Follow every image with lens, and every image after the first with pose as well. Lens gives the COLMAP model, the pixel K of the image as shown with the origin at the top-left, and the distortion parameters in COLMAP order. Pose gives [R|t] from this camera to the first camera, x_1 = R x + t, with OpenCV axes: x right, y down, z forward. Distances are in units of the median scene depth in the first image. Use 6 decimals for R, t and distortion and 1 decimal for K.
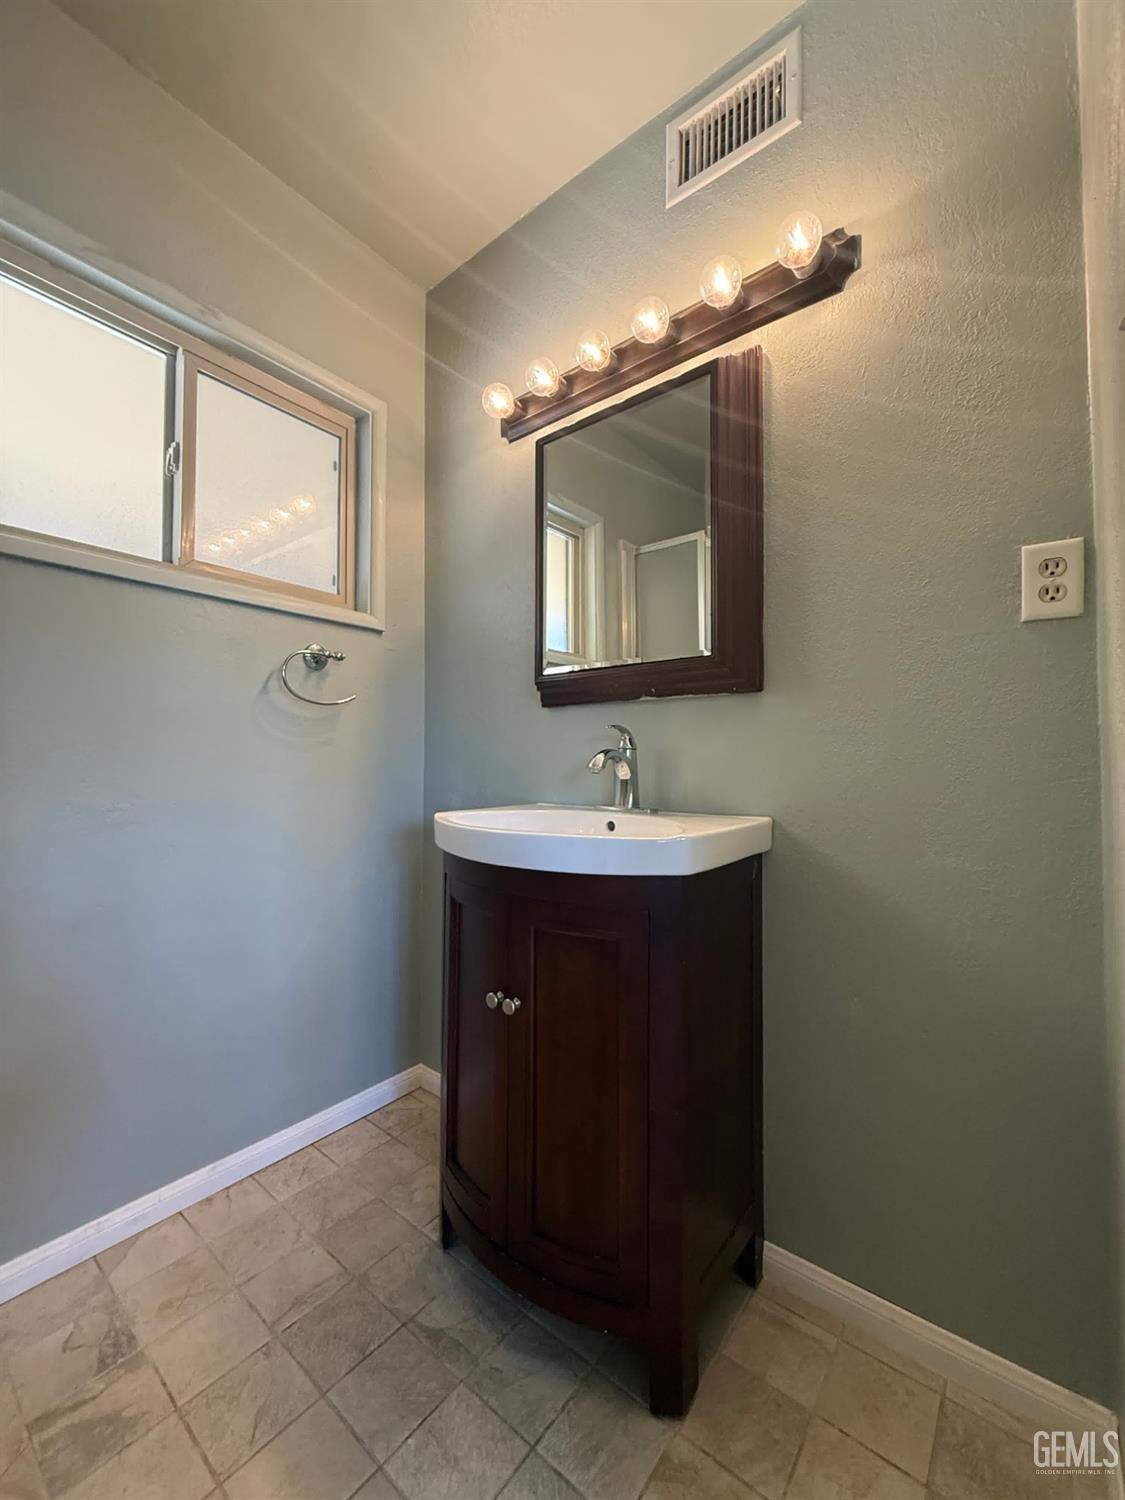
lens RADIAL K [[596.2, 0, 565.3], [0, 596.2, 749.0], [0, 0, 1]] dist [-0.002306, -0.000083]
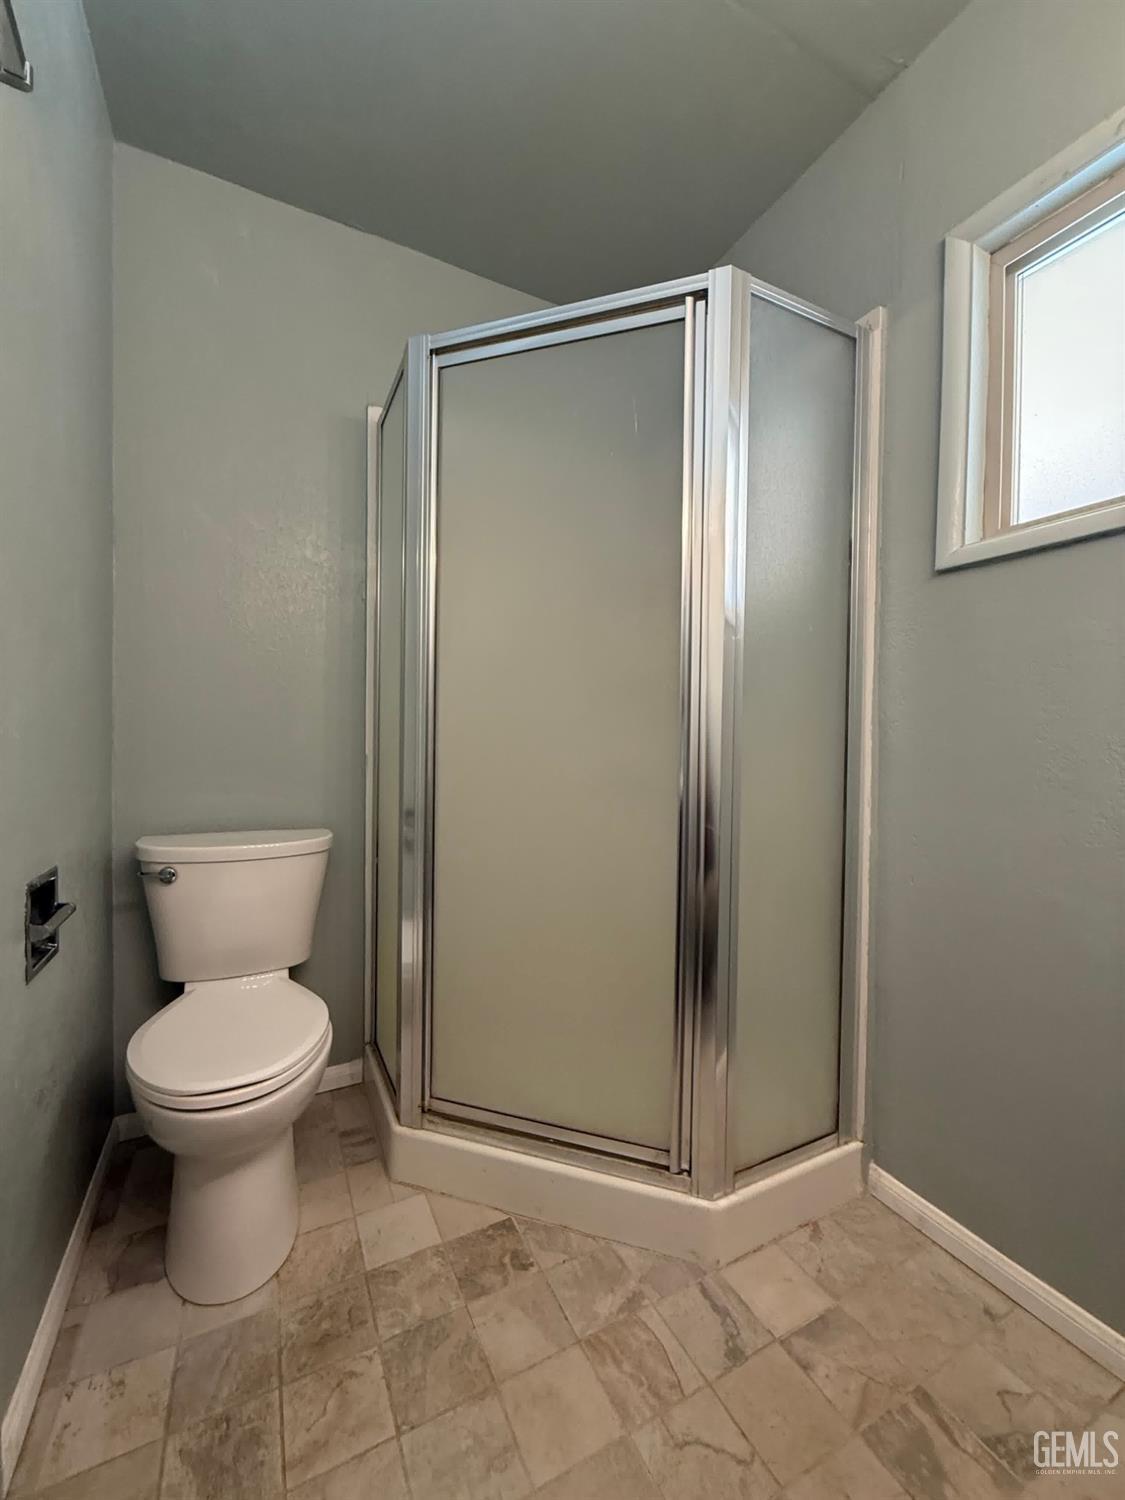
lens RADIAL K [[596.2, 0, 558.8], [0, 596.2, 750.9], [0, 0, 1]] dist [-0.002306, -0.000083]
pose [[-0.409247, 0.016479, -0.912275, 0.297090], [0.012929, 0.999841, 0.012260, -0.028752], [0.912332, -0.006778, -0.409396, 0.787087]]
